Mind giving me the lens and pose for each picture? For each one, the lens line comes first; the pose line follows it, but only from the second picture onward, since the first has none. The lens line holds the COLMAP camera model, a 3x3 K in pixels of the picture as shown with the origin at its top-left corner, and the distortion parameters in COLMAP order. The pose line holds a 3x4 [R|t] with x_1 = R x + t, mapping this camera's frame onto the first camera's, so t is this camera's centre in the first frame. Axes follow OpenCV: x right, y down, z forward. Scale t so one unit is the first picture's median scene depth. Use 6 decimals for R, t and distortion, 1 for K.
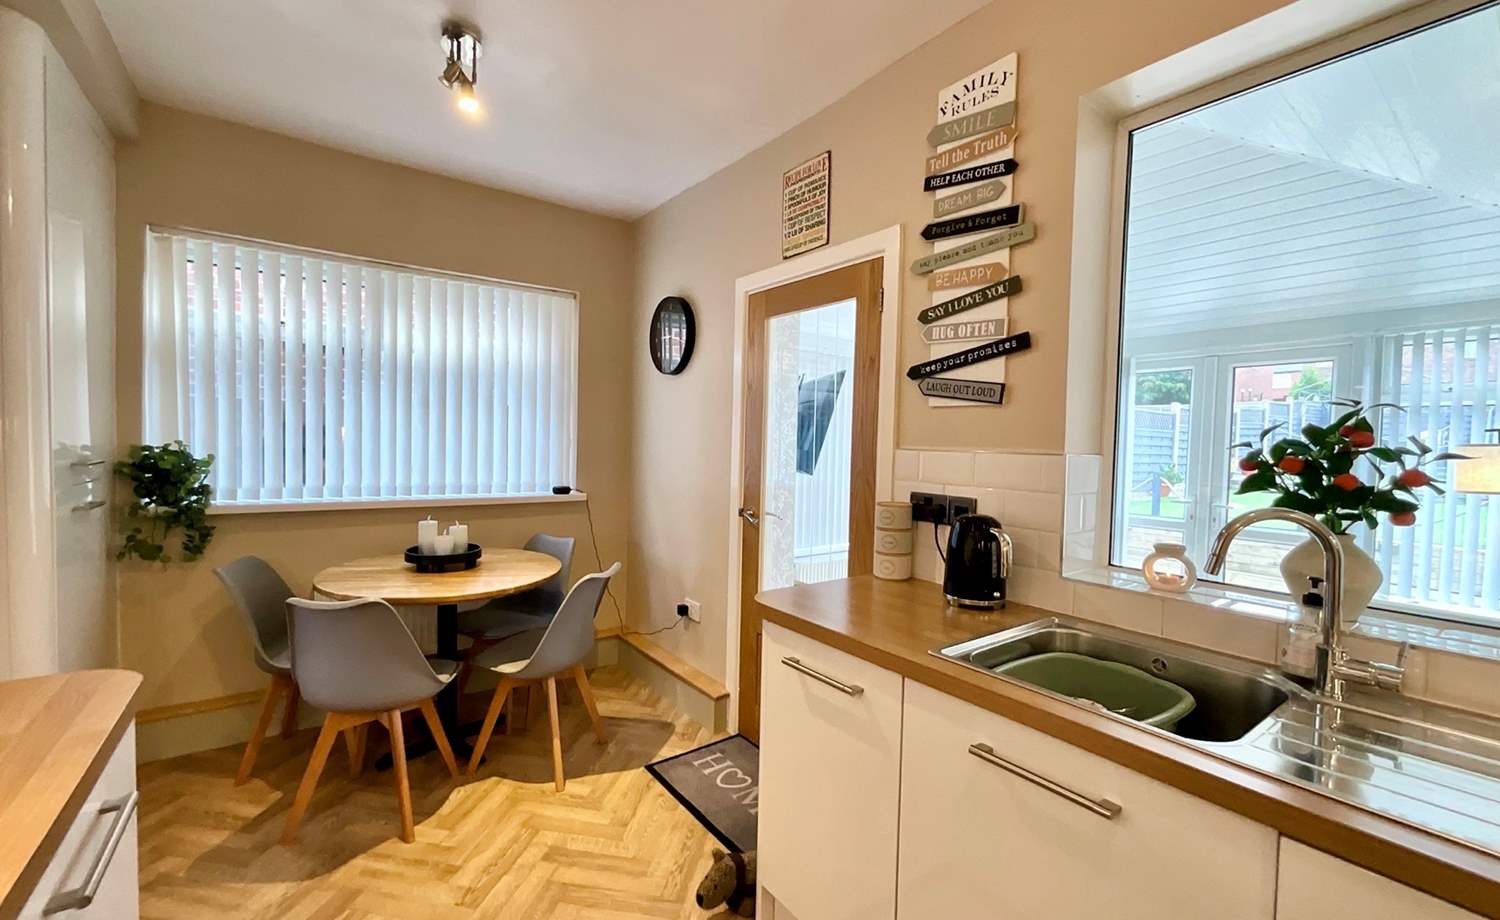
lens RADIAL K [[608.8, 0, 750.0], [0, 608.8, 460.0], [0, 0, 1]] dist [0.000543, 0.000288]
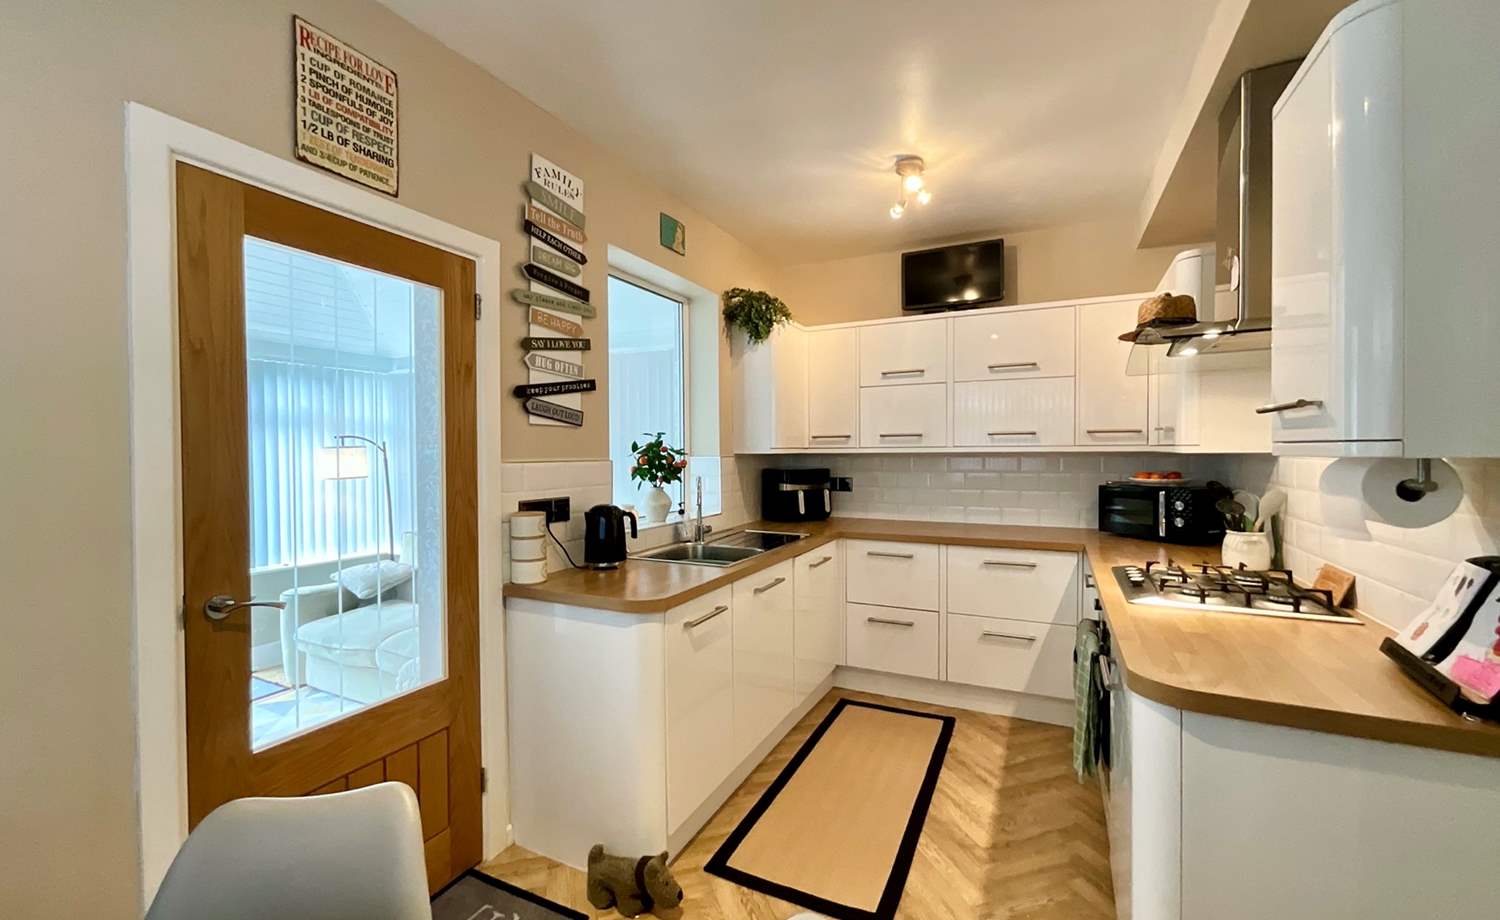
lens RADIAL K [[608.8, 0, 750.0], [0, 608.8, 460.0], [0, 0, 1]] dist [0.000543, 0.000288]
pose [[-0.464289, -0.039020, 0.884824, -0.940532], [0.022122, 0.998206, 0.055628, -0.077518], [-0.885408, 0.045402, -0.462593, 1.214660]]
